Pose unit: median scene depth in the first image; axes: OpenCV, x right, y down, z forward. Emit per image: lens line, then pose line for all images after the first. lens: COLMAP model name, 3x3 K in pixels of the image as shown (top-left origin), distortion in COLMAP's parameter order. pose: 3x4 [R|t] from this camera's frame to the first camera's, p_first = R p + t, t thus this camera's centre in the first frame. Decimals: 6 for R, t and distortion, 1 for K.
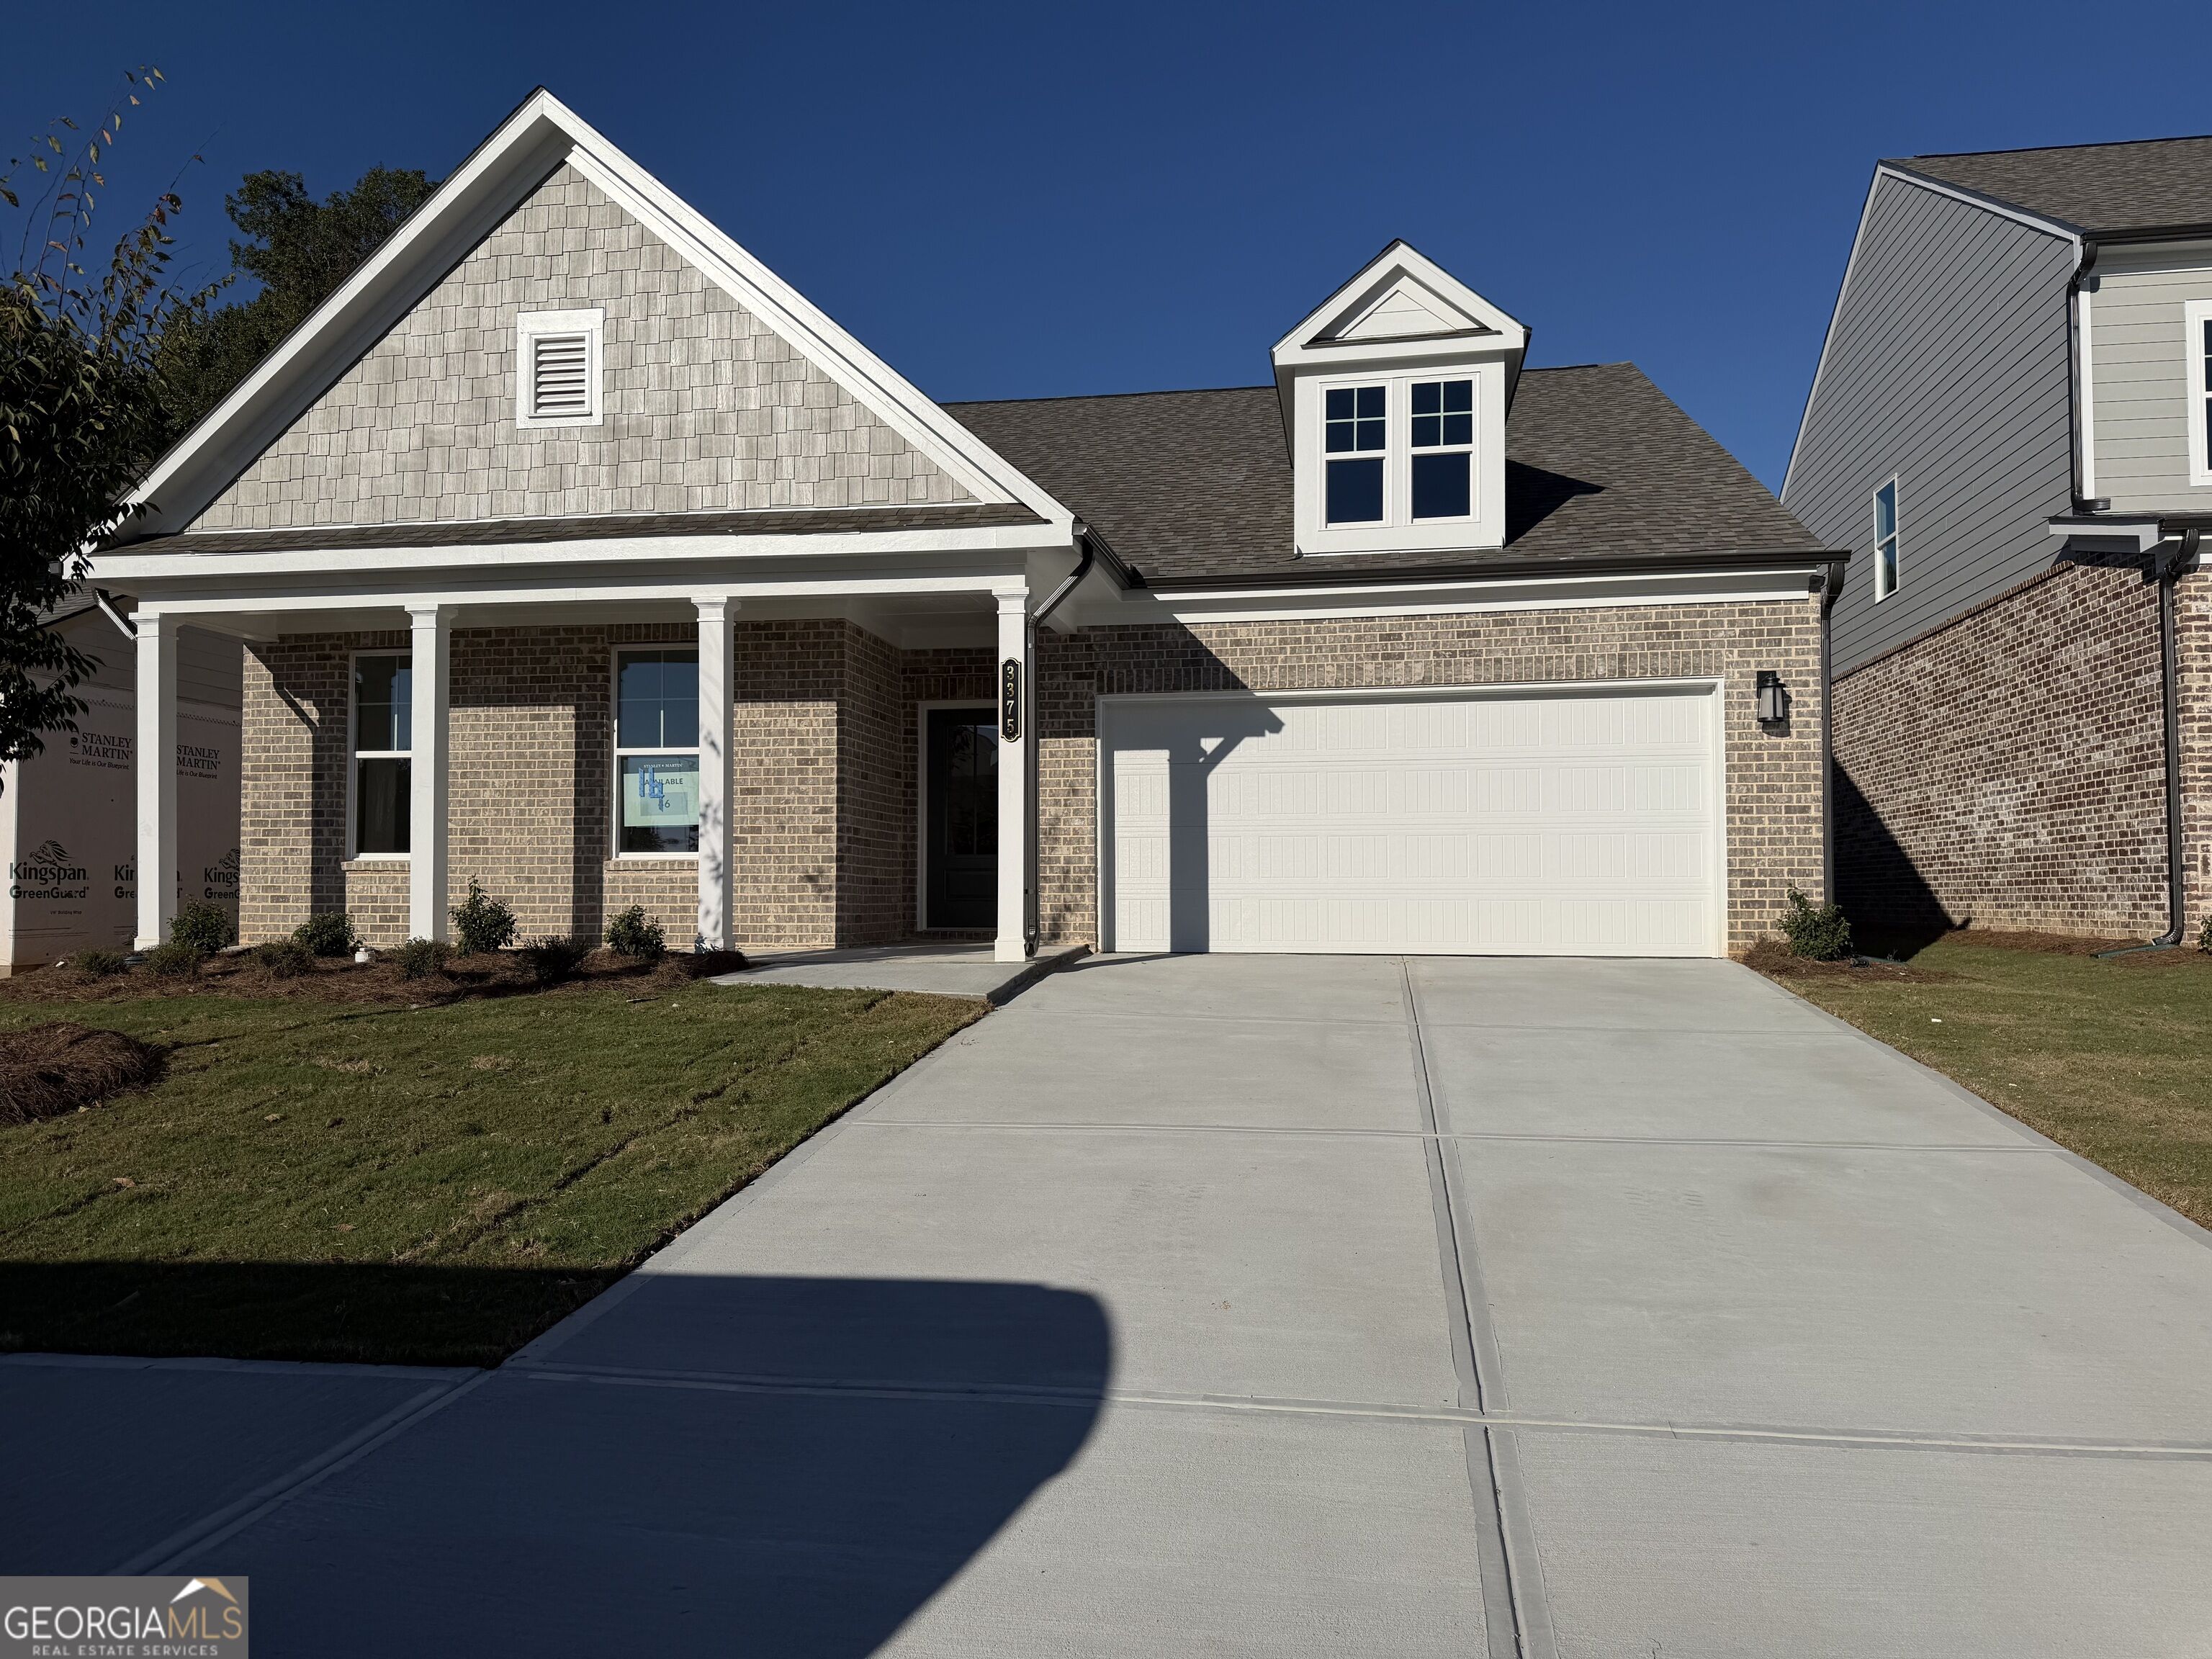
lens RADIAL K [[1560.8, 0, 1105.5], [0, 1560.8, 851.8], [0, 0, 1]] dist [0.175039, -0.344786]
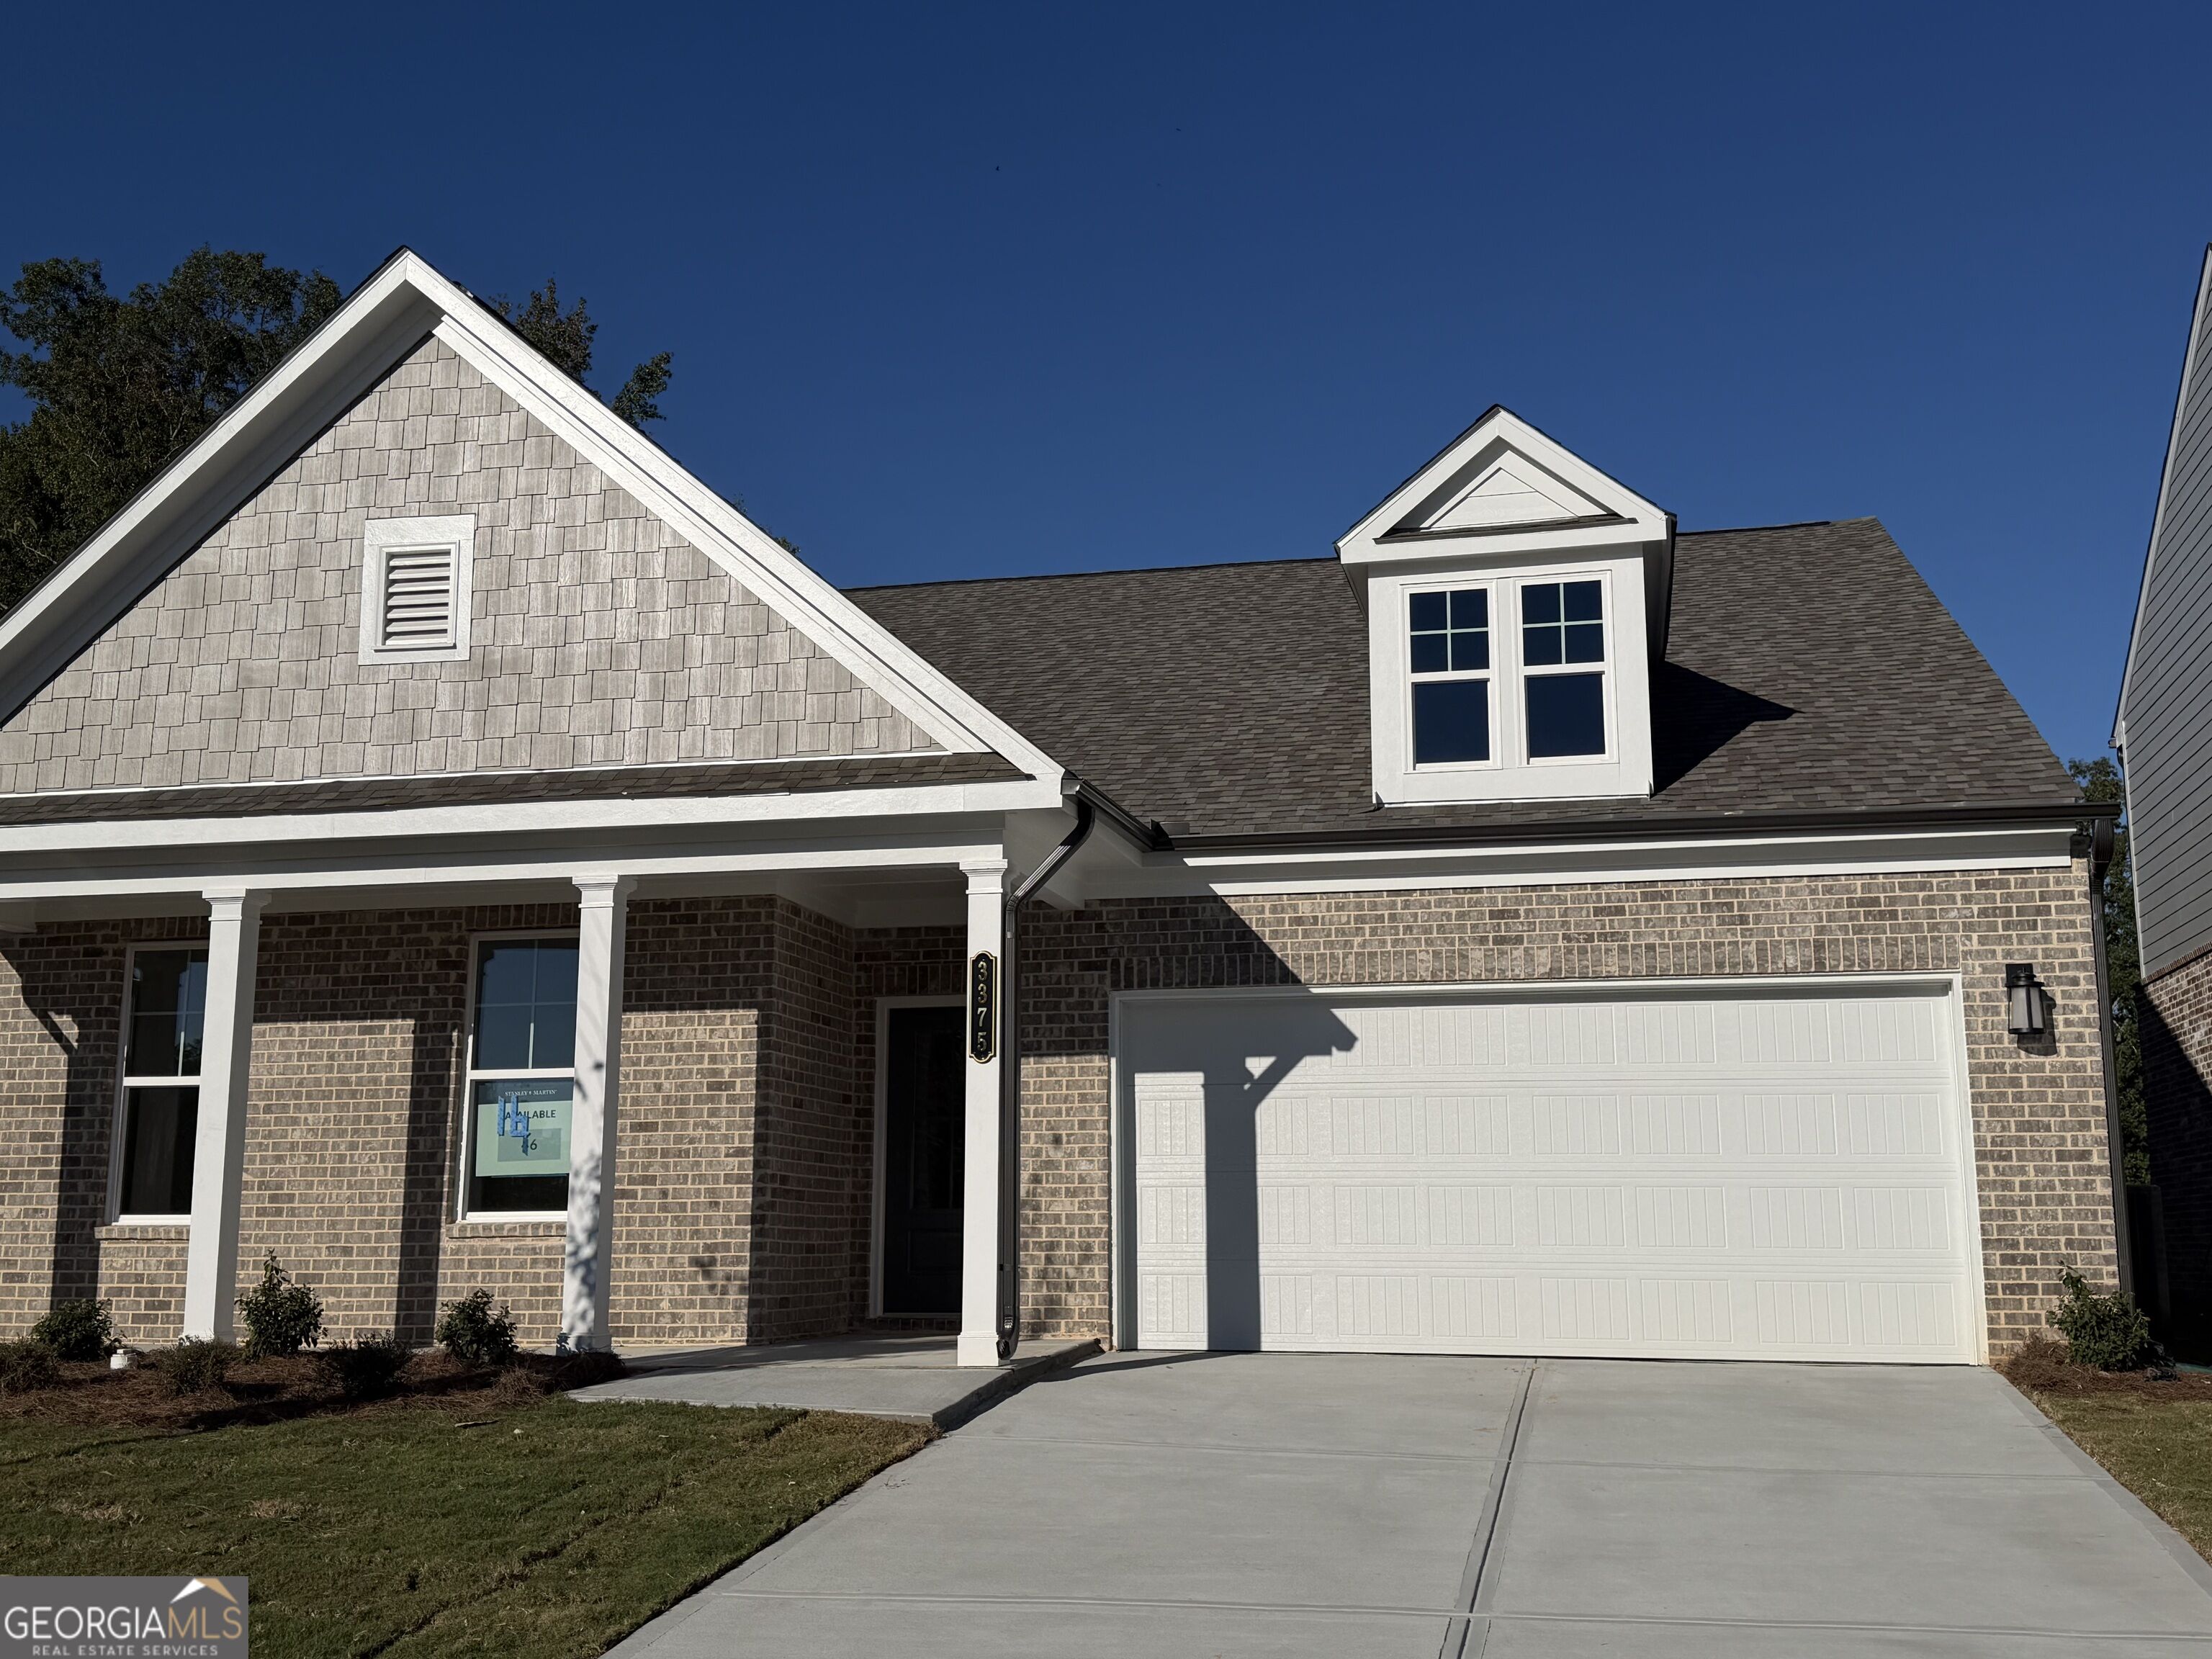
lens RADIAL K [[2346.5, 0, 1106.0], [0, 2346.5, 829.5], [0, 0, 1]] dist [0.202769, -0.433451]
pose [[0.998680, -0.009061, -0.050562, 0.050867], [0.001732, 0.989699, -0.143153, -0.017343], [0.051338, 0.142877, 0.988408, -0.115672]]
